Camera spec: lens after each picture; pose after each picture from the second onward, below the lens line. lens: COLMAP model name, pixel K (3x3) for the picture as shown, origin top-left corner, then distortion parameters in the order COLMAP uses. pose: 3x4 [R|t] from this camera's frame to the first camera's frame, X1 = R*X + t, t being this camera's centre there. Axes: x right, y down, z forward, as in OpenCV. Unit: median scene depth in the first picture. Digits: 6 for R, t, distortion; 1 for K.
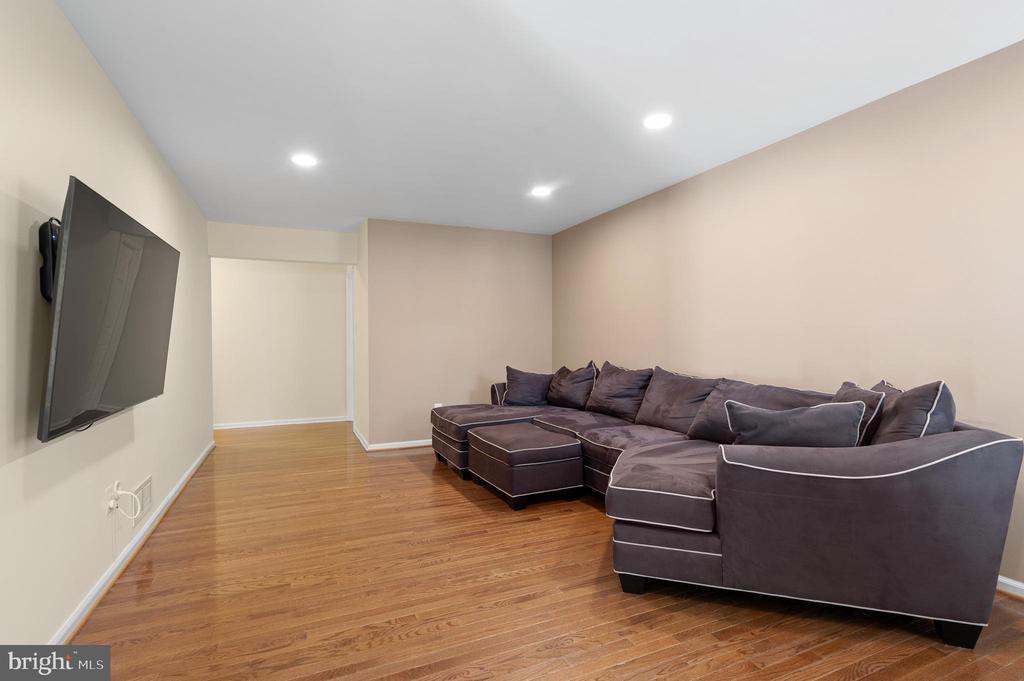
lens RADIAL K [[498.3, 0, 512.4], [0, 498.3, 343.2], [0, 0, 1]] dist [0.000616, -0.000174]
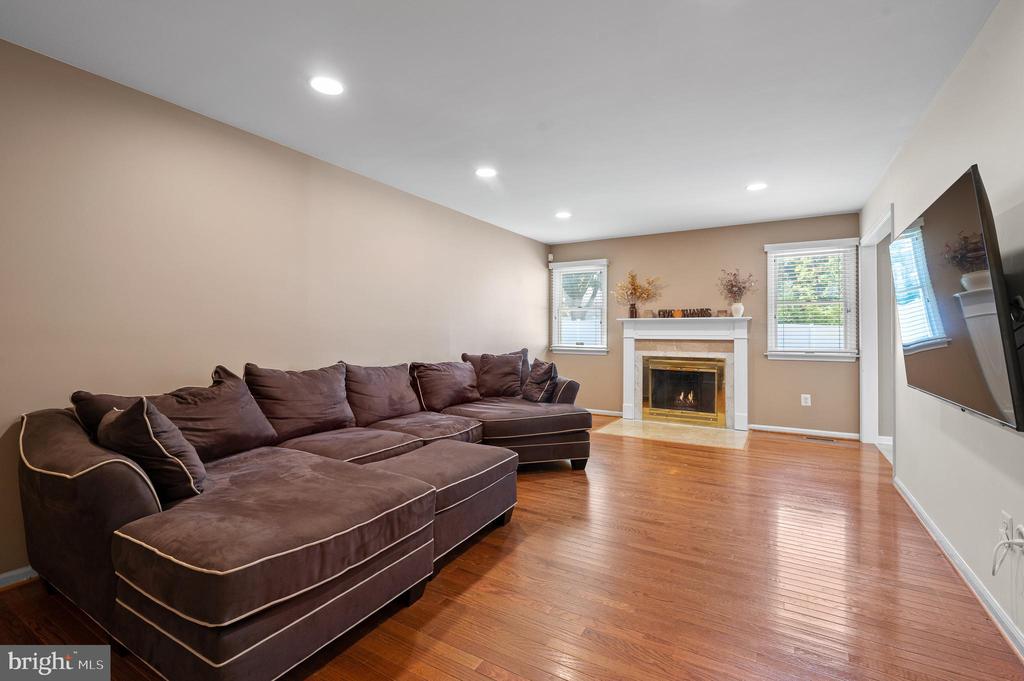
lens RADIAL K [[452.9, 0, 512.8], [0, 452.9, 334.3], [0, 0, 1]] dist [-0.000311, 0.000157]
pose [[-0.579035, 0.003703, 0.815294, -0.746968], [0.005414, 0.999985, -0.000697, -0.000585], [-0.815285, 0.004011, -0.579046, 1.643335]]
